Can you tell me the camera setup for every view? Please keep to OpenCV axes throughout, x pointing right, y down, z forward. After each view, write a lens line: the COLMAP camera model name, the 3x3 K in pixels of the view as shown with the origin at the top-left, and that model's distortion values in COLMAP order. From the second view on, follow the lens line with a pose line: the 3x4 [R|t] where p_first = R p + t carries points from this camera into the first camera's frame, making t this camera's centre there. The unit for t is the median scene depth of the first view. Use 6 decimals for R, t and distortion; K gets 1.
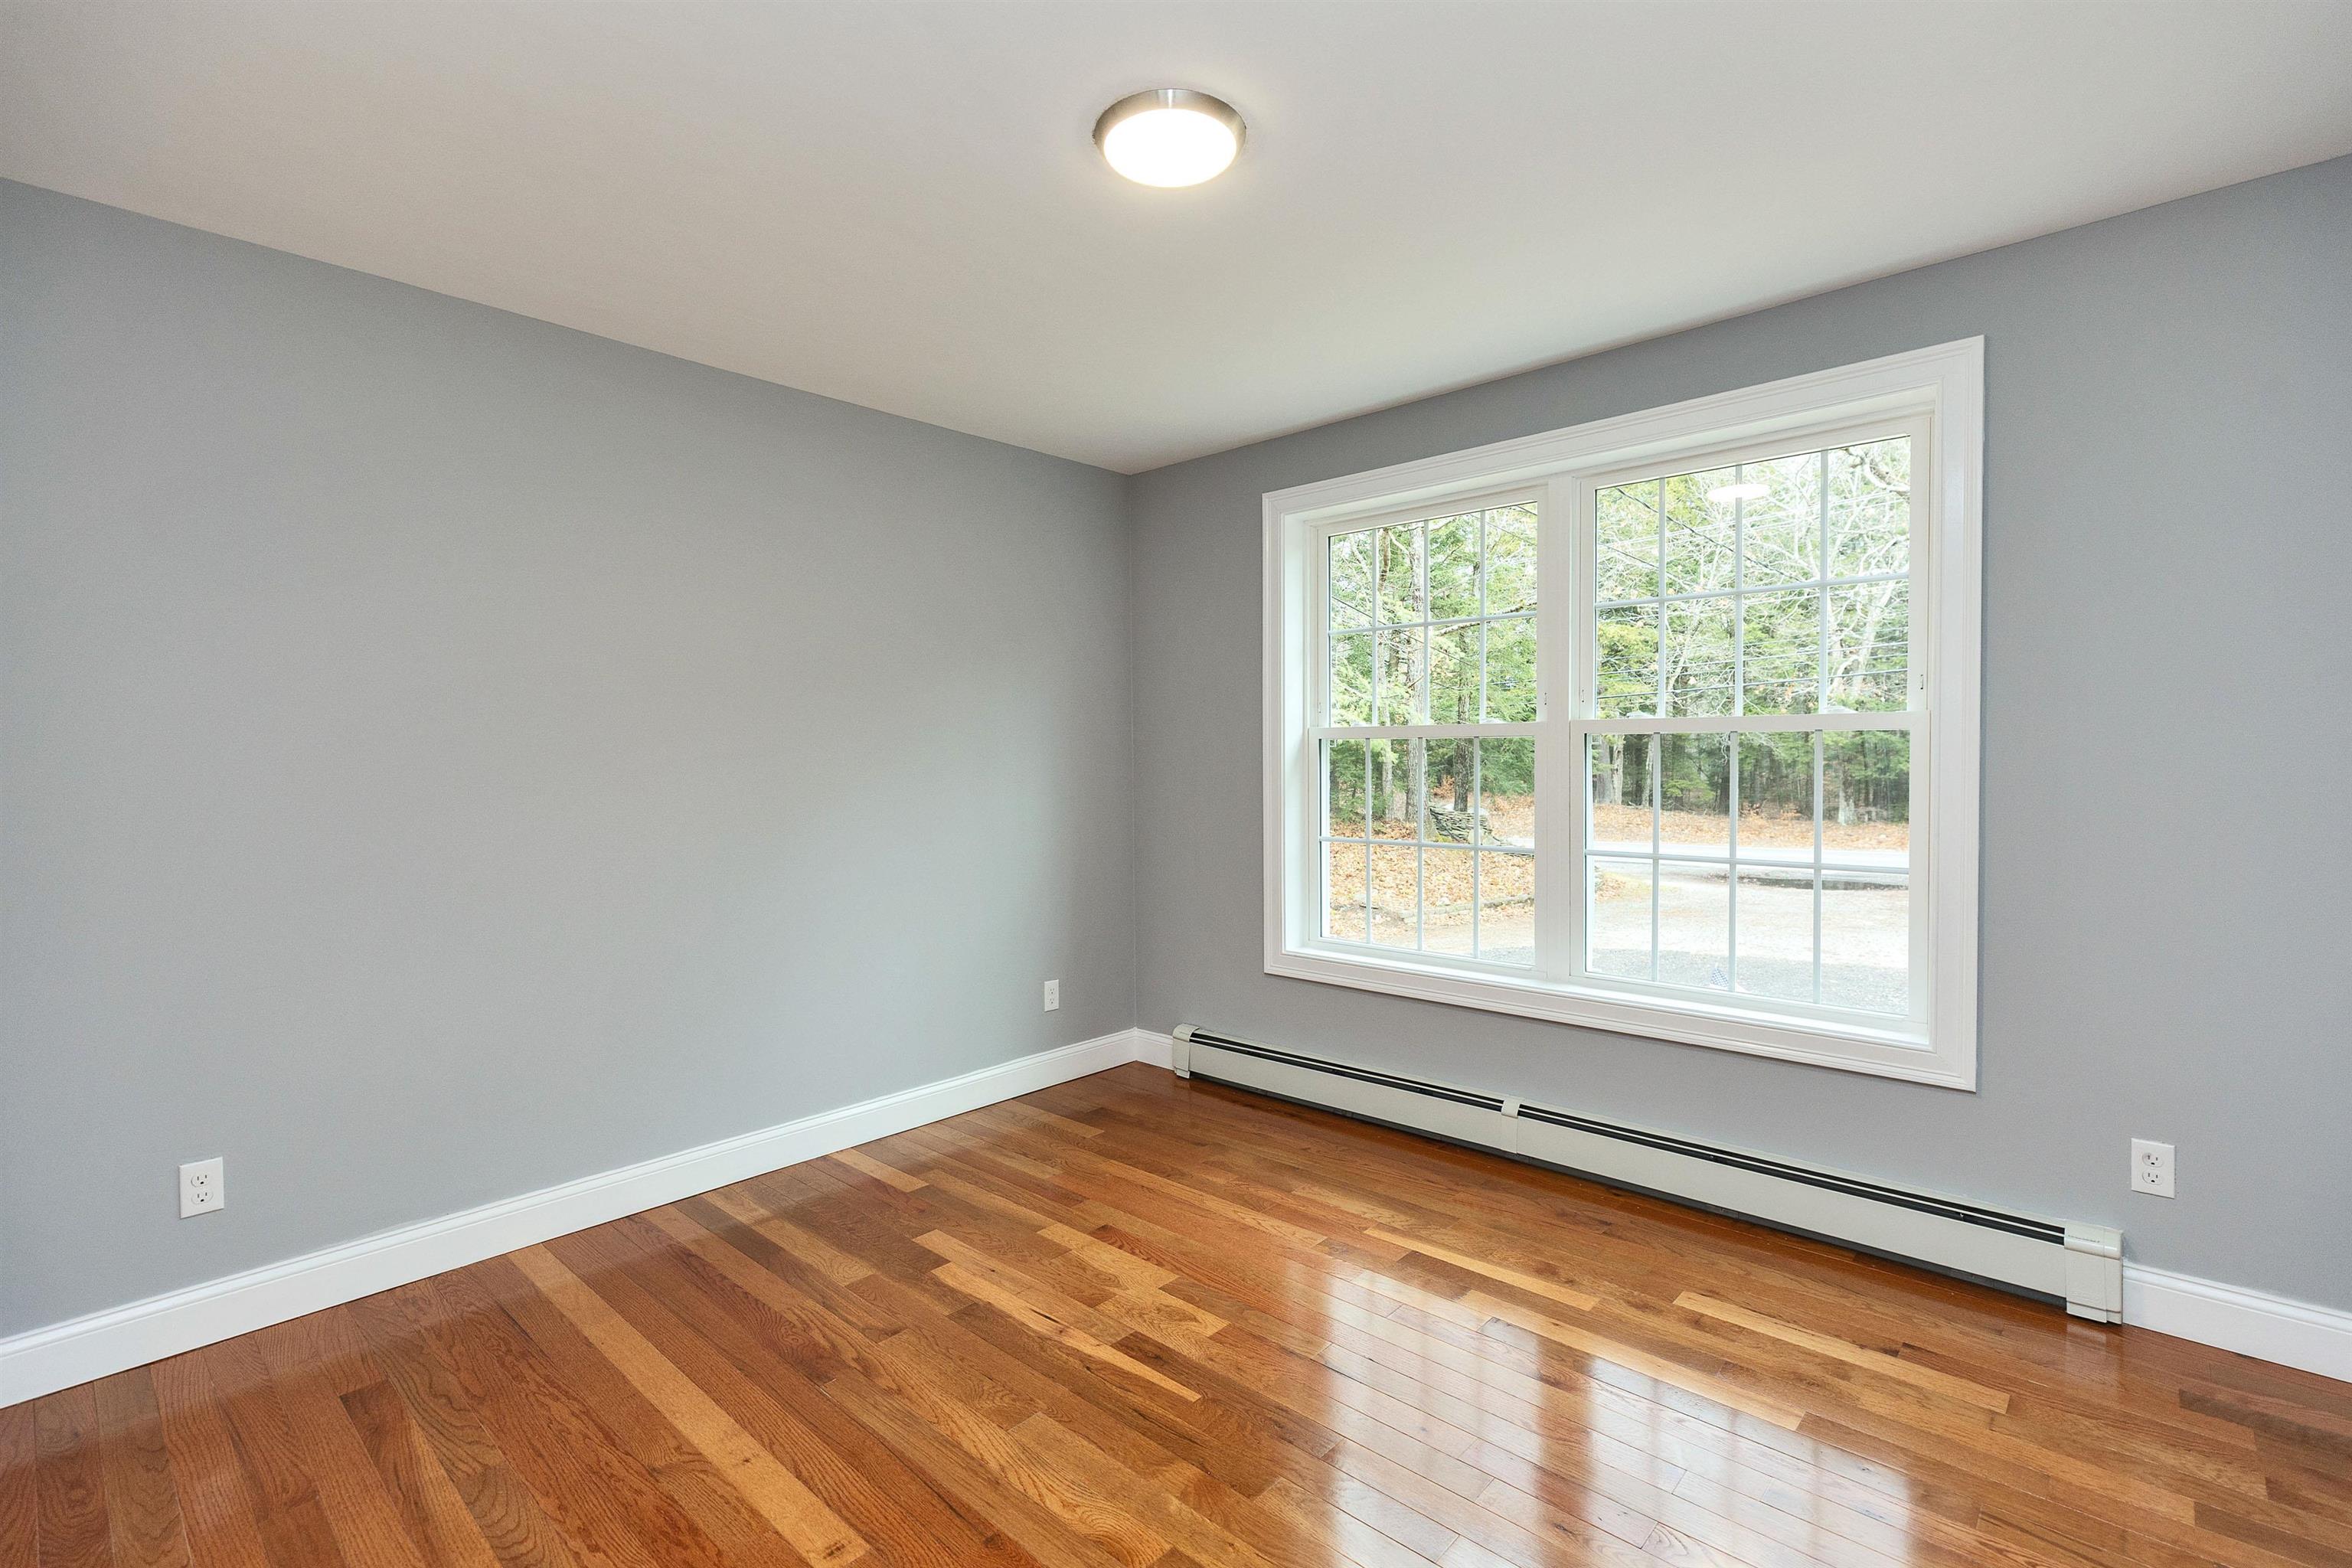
lens RADIAL K [[1055.8, 0, 1203.1], [0, 1055.8, 821.1], [0, 0, 1]] dist [0.011175, 0.000133]
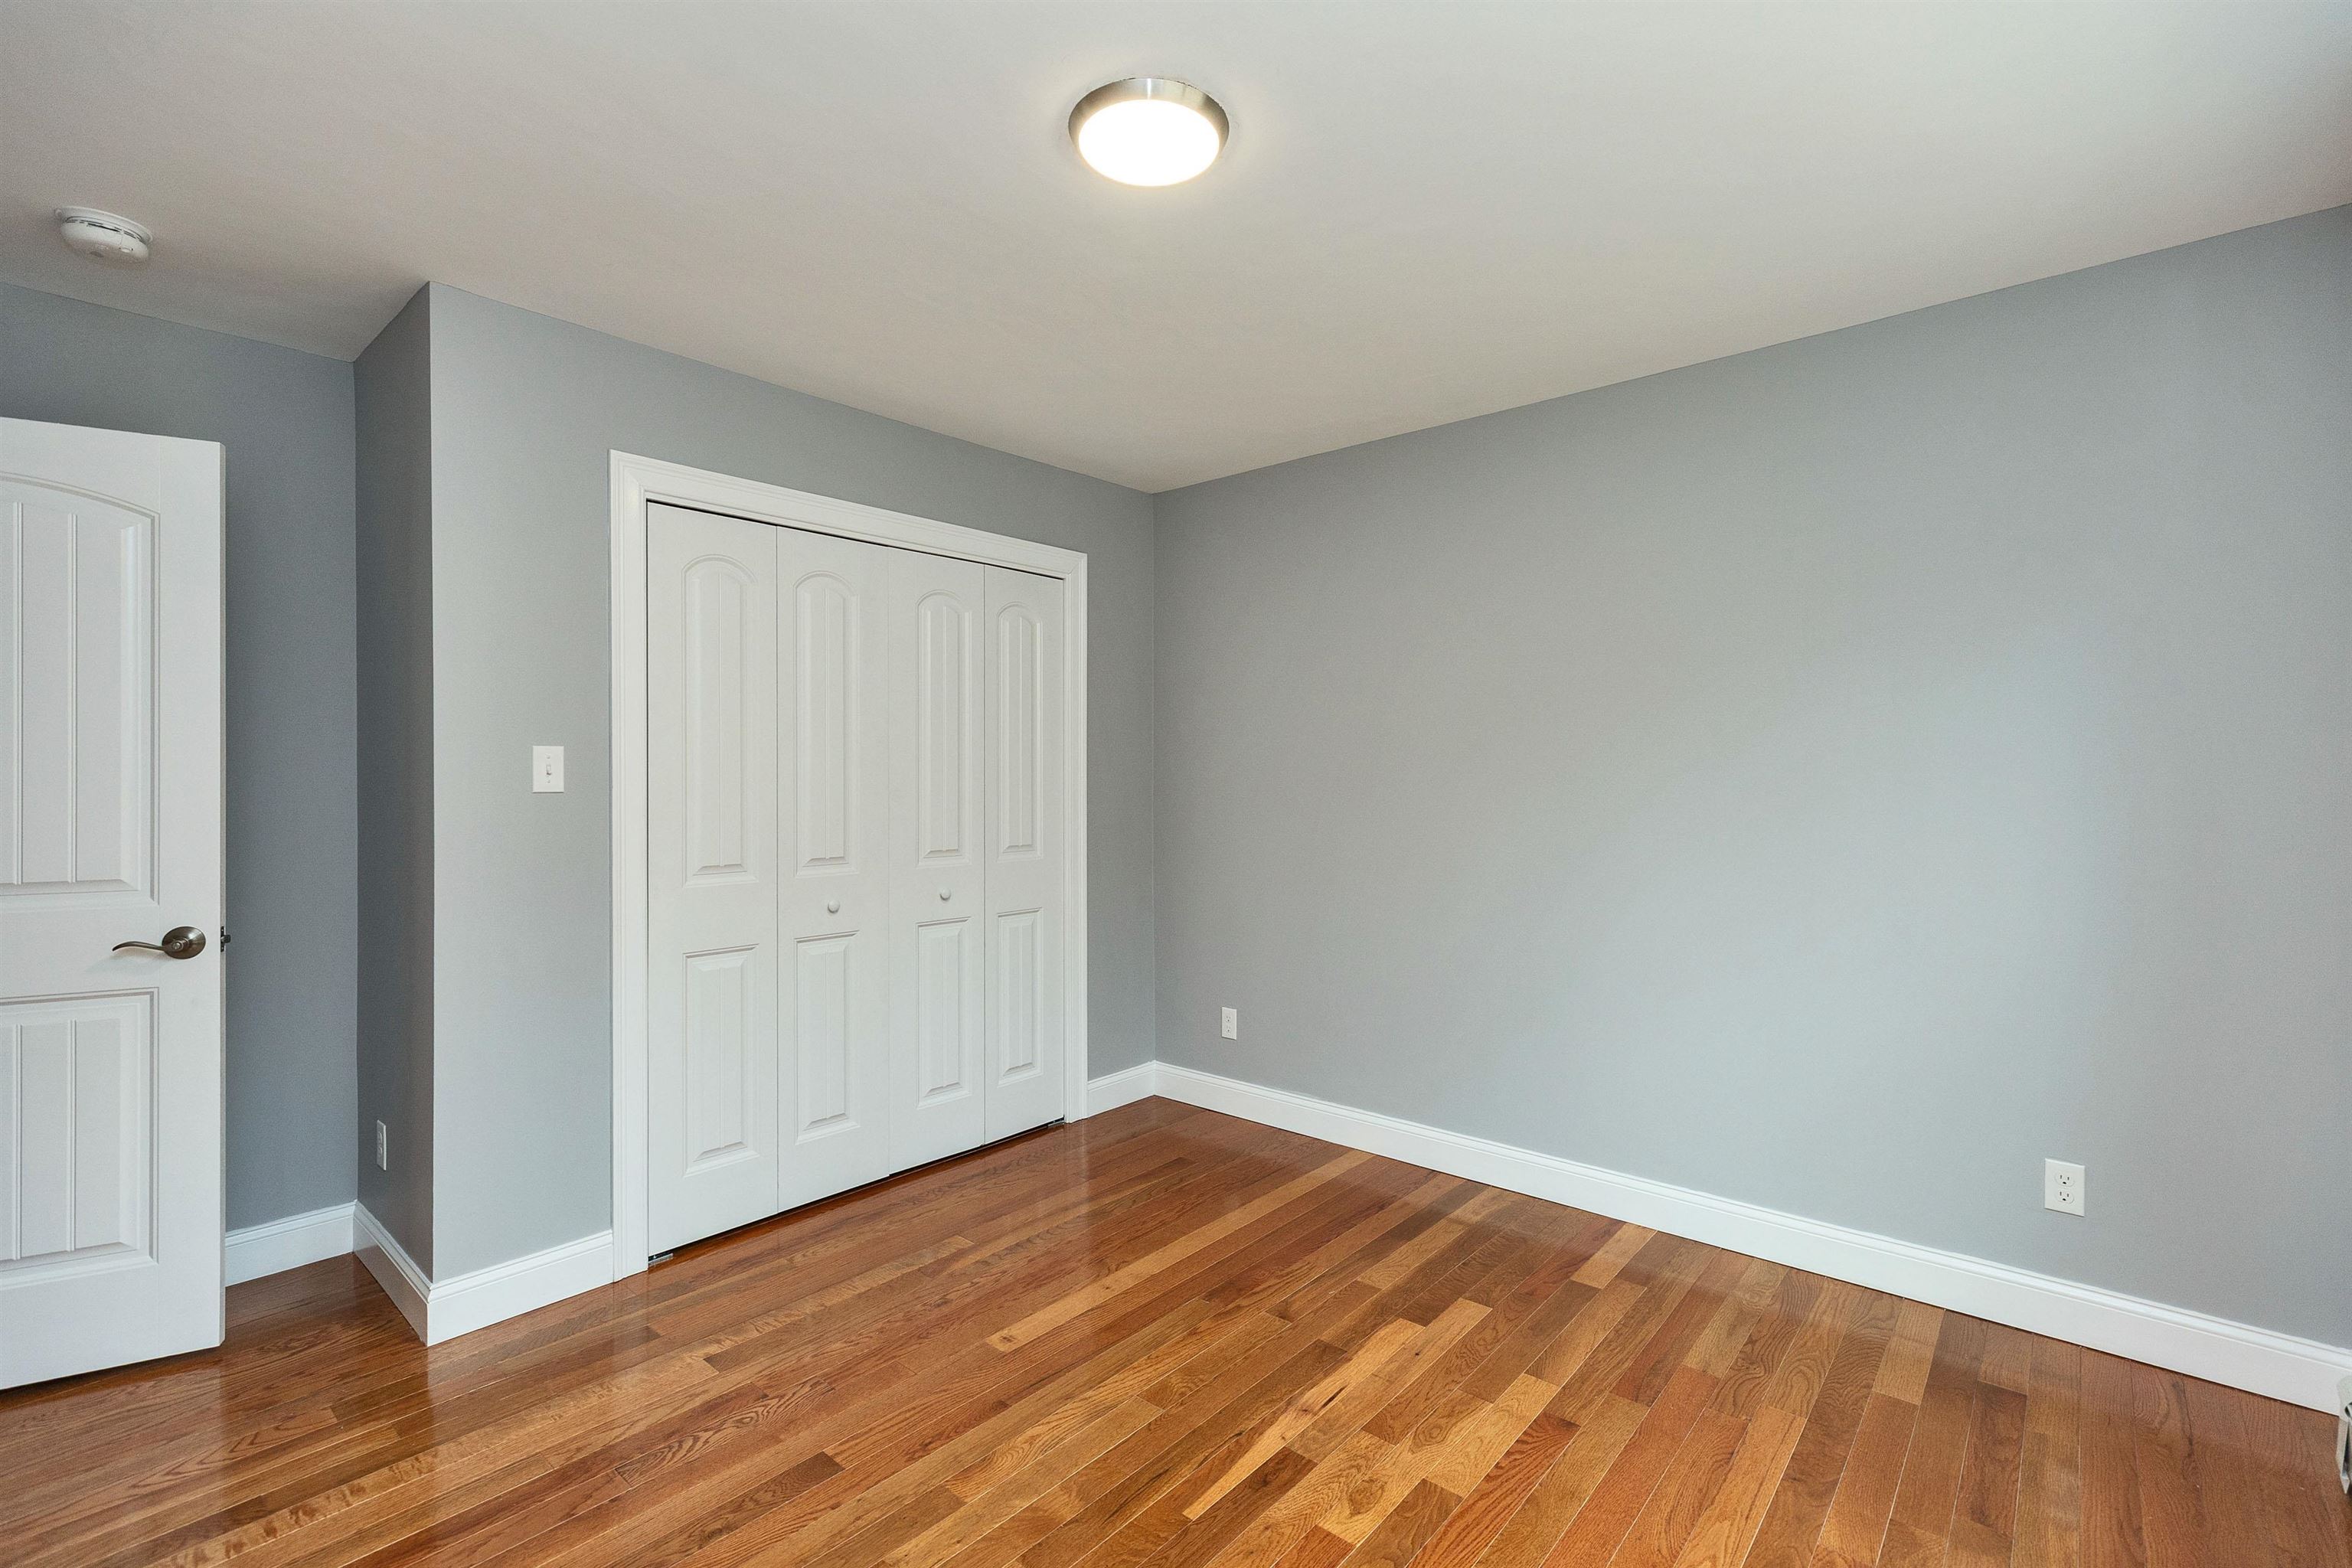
lens RADIAL K [[1055.8, 0, 1173.7], [0, 1055.8, 778.5], [0, 0, 1]] dist [0.011175, 0.000133]
pose [[0.017634, 0.011021, -0.999784, 0.698717], [-0.061020, 0.998087, 0.009926, -0.062337], [0.997981, 0.060832, 0.018272, 0.746859]]
